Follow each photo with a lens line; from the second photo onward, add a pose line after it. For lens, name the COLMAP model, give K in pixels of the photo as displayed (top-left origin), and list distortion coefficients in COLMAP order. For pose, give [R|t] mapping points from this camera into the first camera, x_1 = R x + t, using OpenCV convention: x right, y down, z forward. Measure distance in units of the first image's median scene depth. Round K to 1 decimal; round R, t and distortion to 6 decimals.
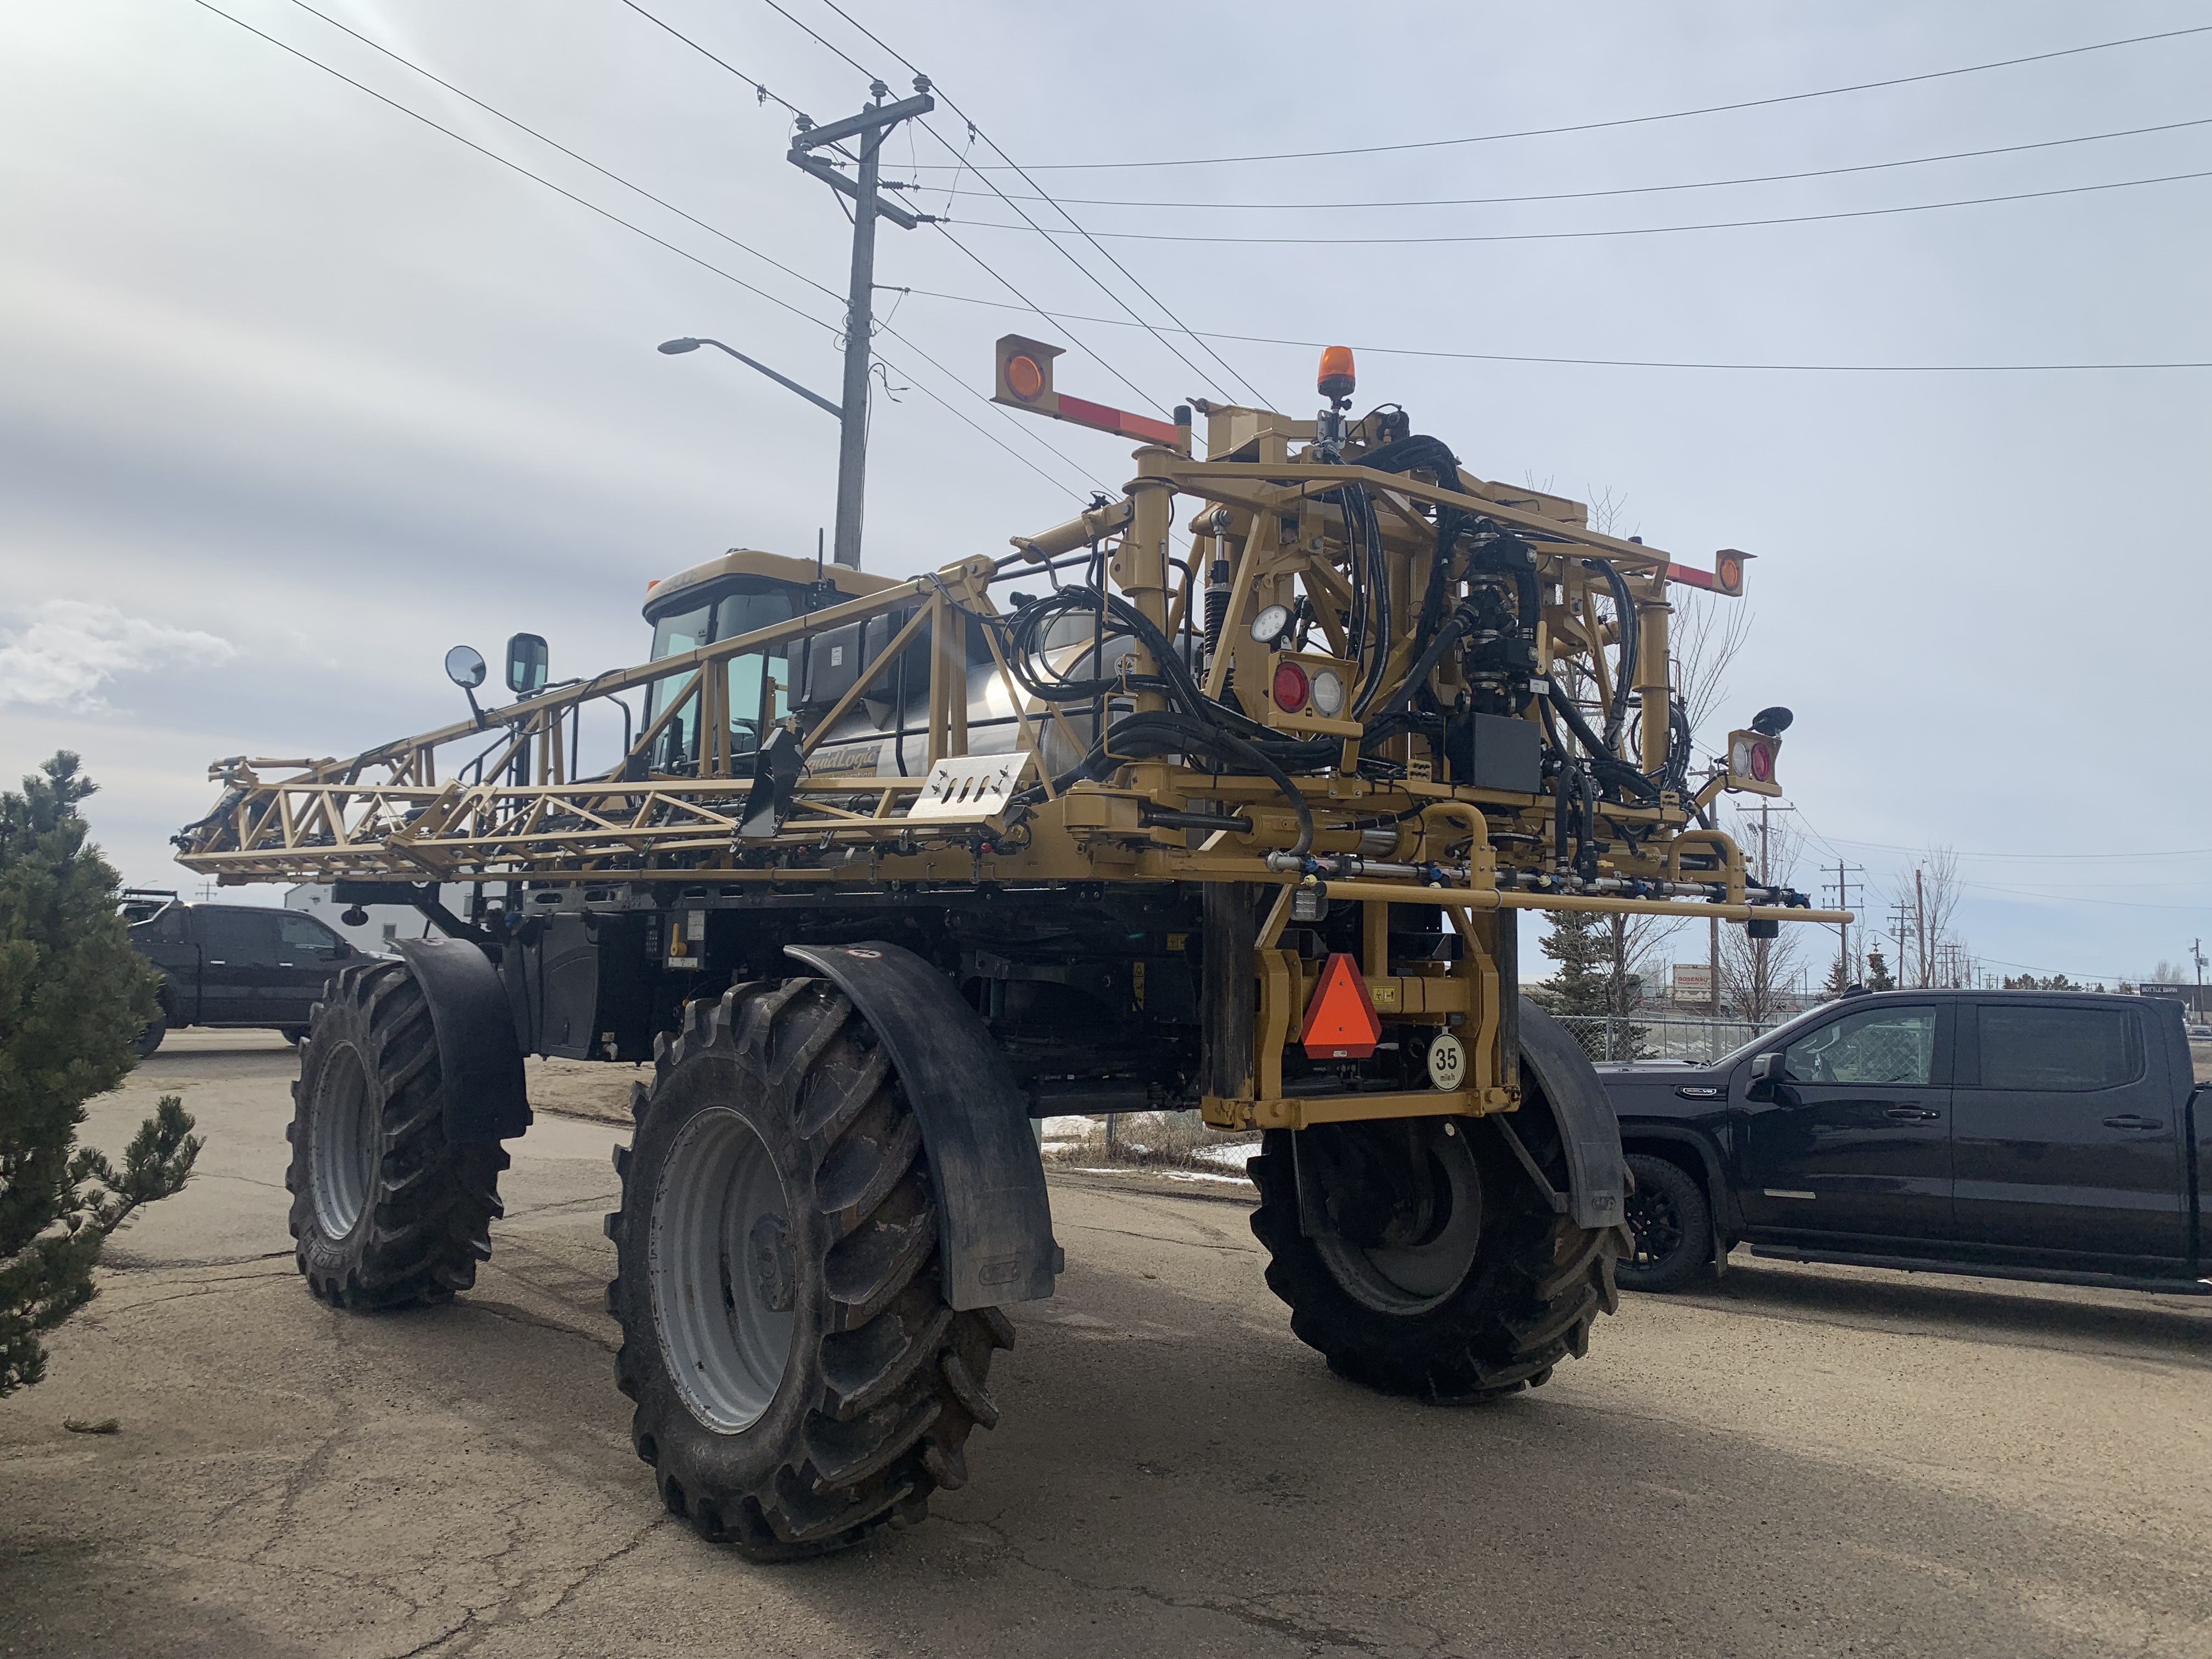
lens RADIAL K [[1679.3, 0, 1081.5], [0, 1679.3, 835.7], [0, 0, 1]] dist [0.023701, -0.007265]
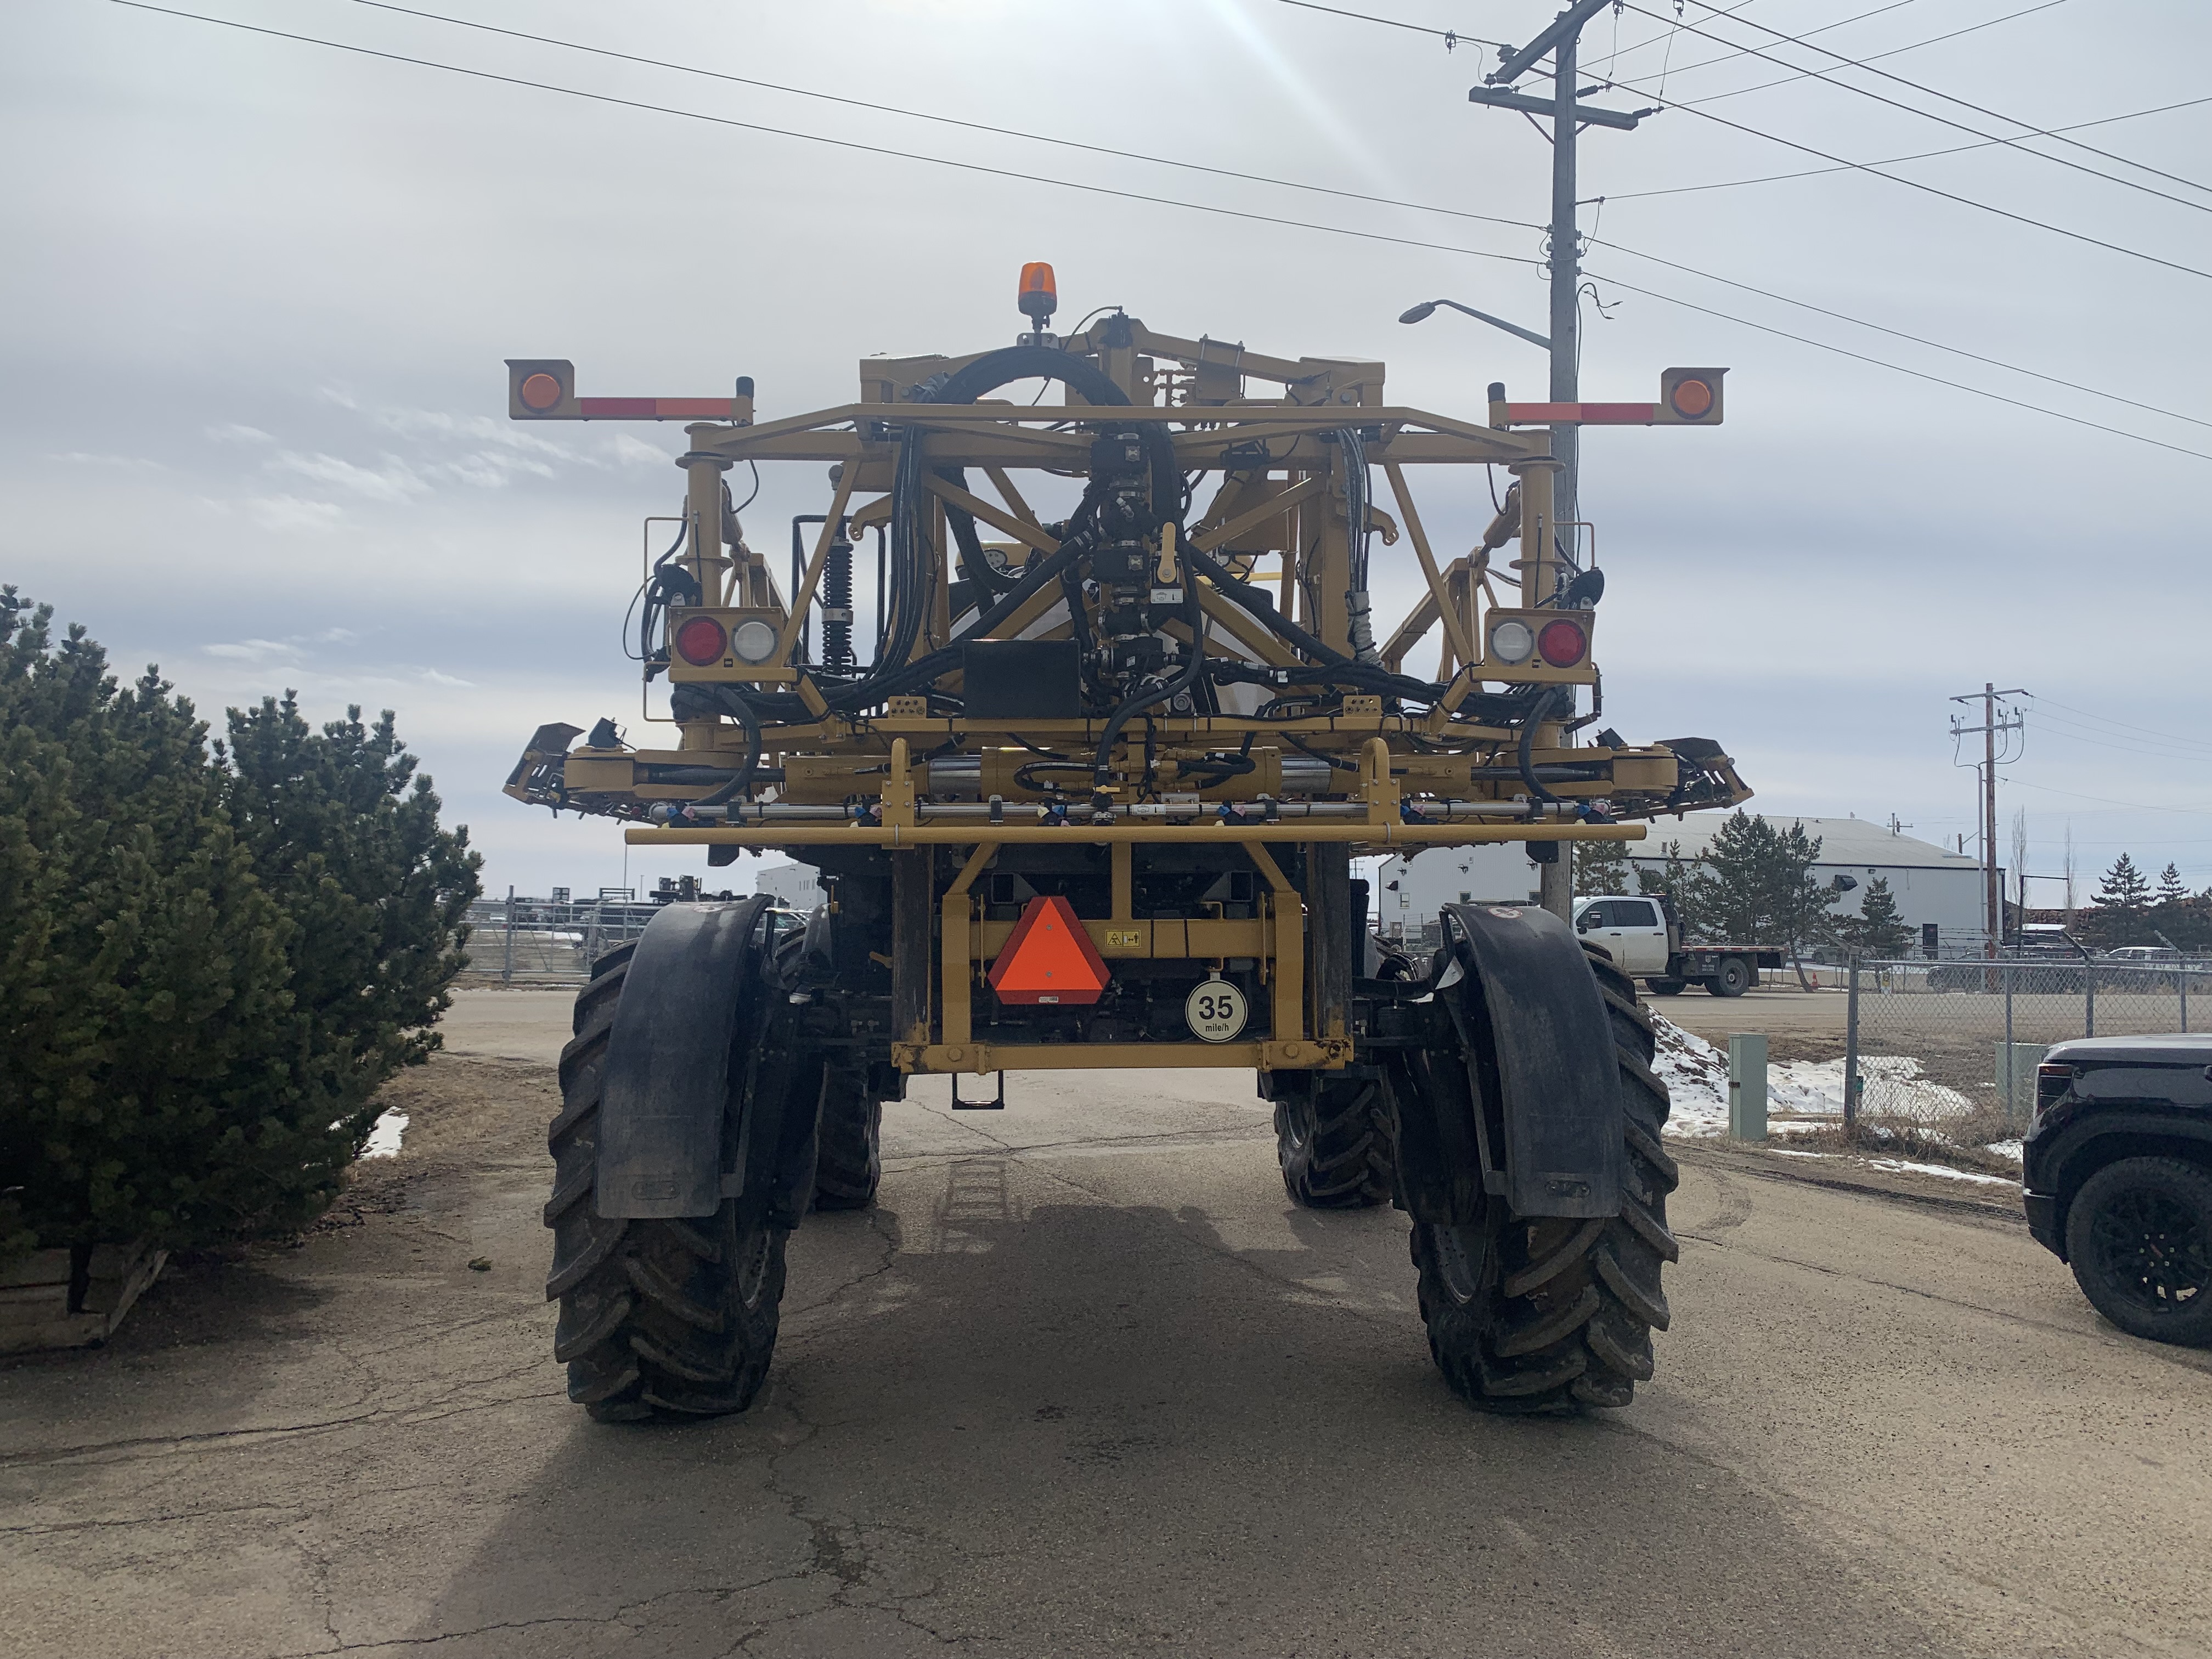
lens RADIAL K [[1679.3, 0, 1087.2], [0, 1679.3, 828.7], [0, 0, 1]] dist [0.023701, -0.007265]
pose [[0.806888, -0.050057, -0.588579, 0.695385], [0.060128, 0.998188, -0.002463, 0.033362], [0.587636, -0.033403, 0.808436, 0.224446]]
